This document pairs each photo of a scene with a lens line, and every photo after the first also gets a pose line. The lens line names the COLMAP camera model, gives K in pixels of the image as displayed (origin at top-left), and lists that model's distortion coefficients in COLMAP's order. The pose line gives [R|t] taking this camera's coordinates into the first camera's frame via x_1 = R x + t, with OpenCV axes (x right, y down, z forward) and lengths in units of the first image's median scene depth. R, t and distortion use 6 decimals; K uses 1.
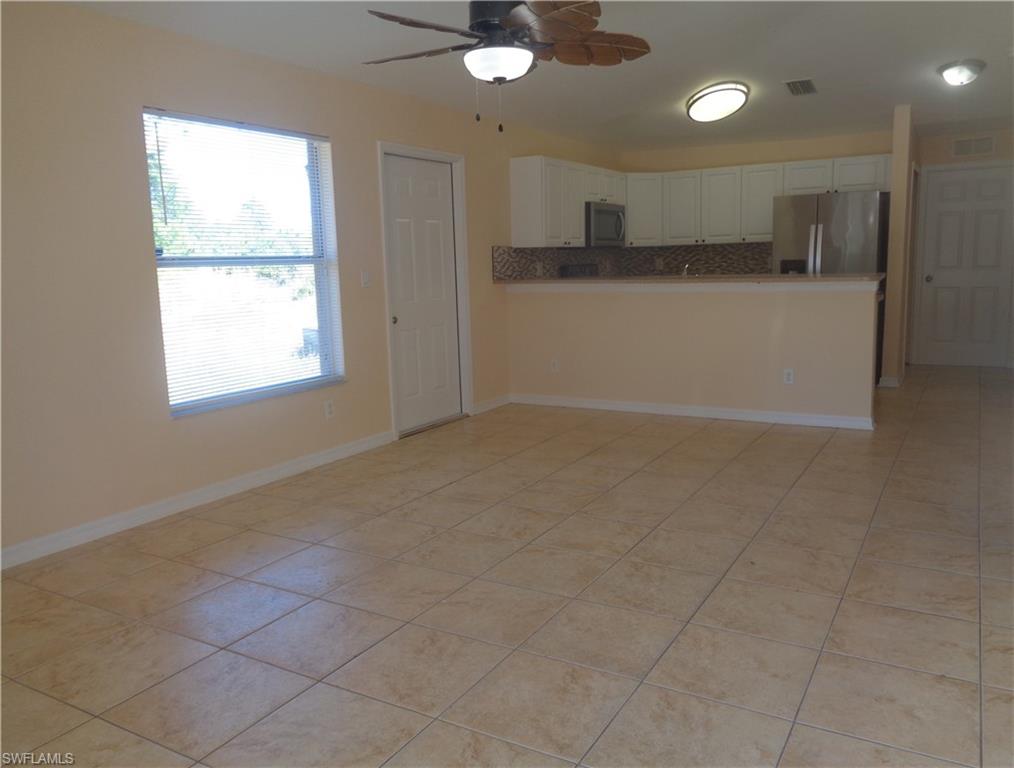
lens RADIAL K [[789.0, 0, 521.7], [0, 789.0, 377.2], [0, 0, 1]] dist [0.008729, -0.002641]
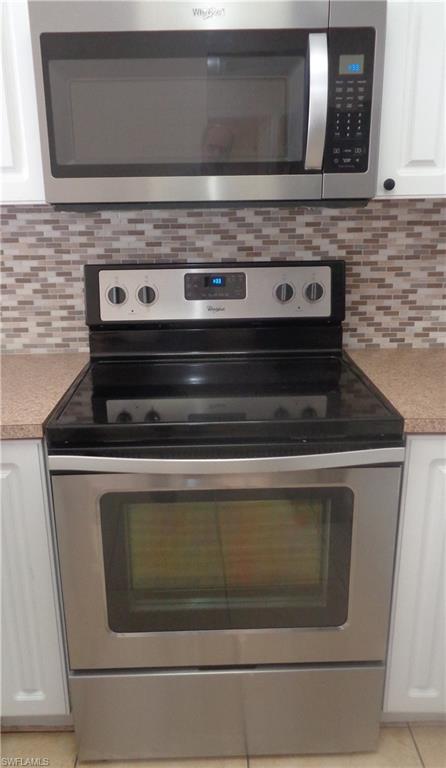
lens RADIAL K [[611.9, 0, 211.6], [0, 611.9, 377.2], [0, 0, 1]] dist [-0.000280, 0.015364]
pose [[0.499143, 0.258549, -0.827048, 0.407548], [-0.125751, 0.965958, 0.226081, -0.231251], [0.857346, -0.008845, 0.514664, 1.340119]]
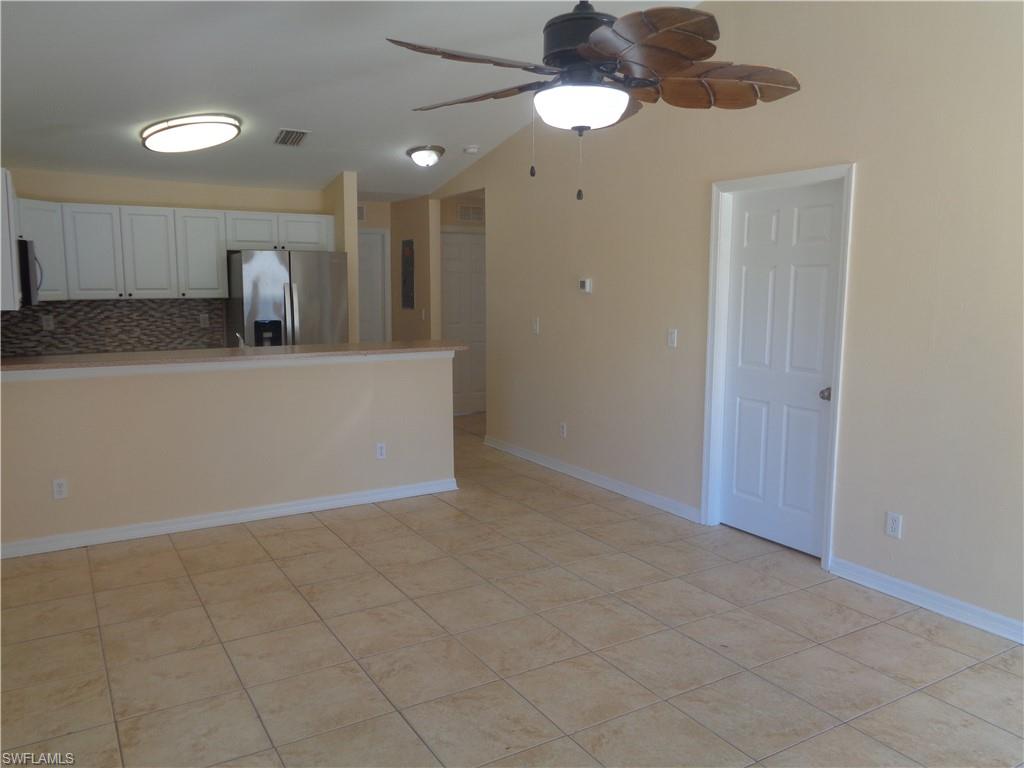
lens RADIAL K [[779.8, 0, 518.3], [0, 779.8, 388.8], [0, 0, 1]] dist [-0.010813, 0.019750]
pose [[0.487895, -0.093443, 0.867886, -0.424537], [0.112440, 0.992698, 0.043671, -0.106856], [-0.865630, 0.076278, 0.494839, 0.429854]]
